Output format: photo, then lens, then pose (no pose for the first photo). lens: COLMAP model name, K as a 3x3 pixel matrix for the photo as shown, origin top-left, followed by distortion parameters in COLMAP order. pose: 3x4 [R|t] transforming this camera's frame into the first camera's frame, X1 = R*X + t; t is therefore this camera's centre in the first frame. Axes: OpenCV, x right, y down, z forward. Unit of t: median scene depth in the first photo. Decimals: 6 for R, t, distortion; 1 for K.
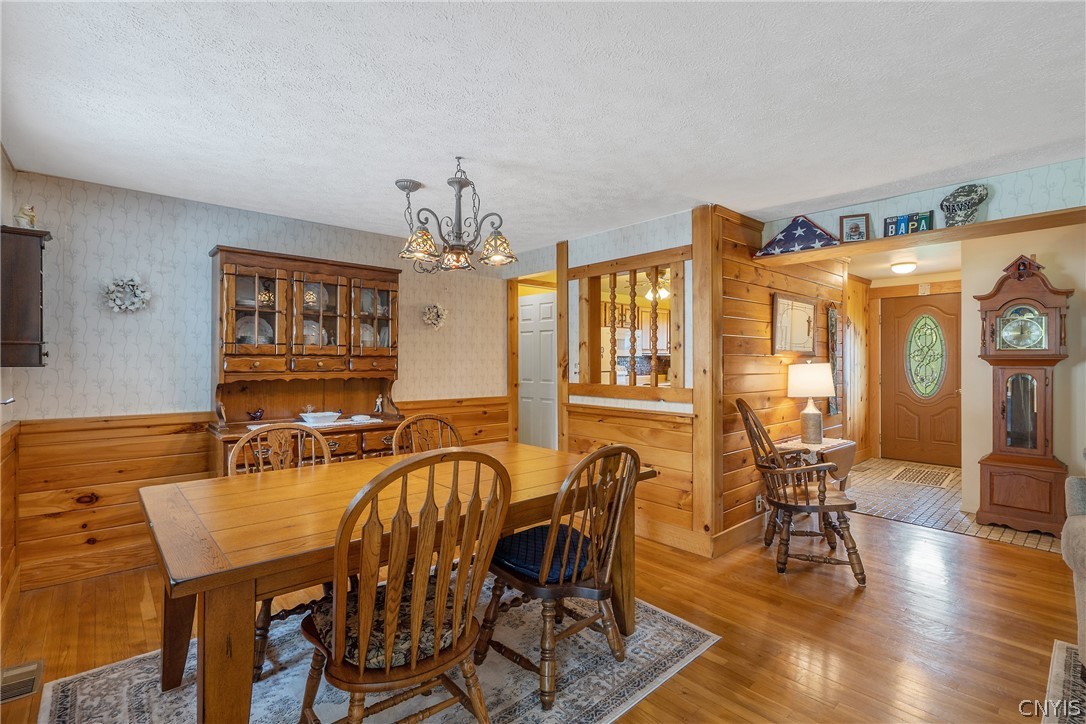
lens RADIAL K [[495.2, 0, 535.5], [0, 495.2, 361.7], [0, 0, 1]] dist [-0.004824, 0.001651]
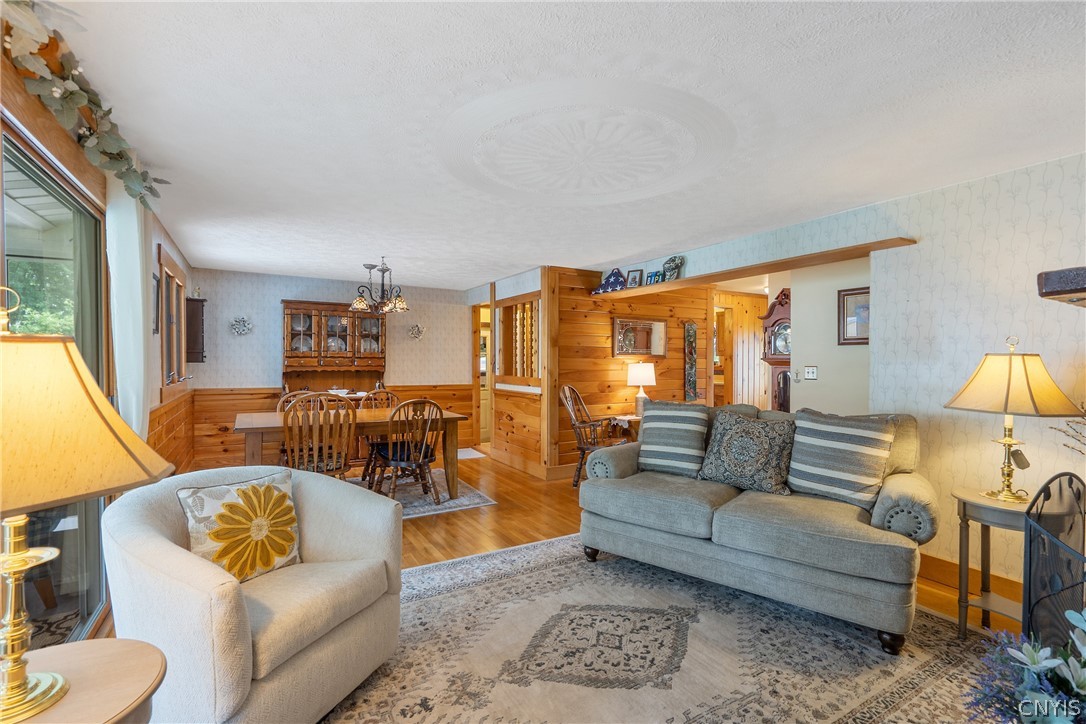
lens RADIAL K [[495.2, 0, 539.7], [0, 495.2, 365.4], [0, 0, 1]] dist [-0.004824, 0.001651]
pose [[0.979925, 0.006686, -0.199255, 0.641040], [-0.004731, 0.999936, 0.010284, -0.004707], [0.199311, -0.009135, 0.979894, -0.605289]]
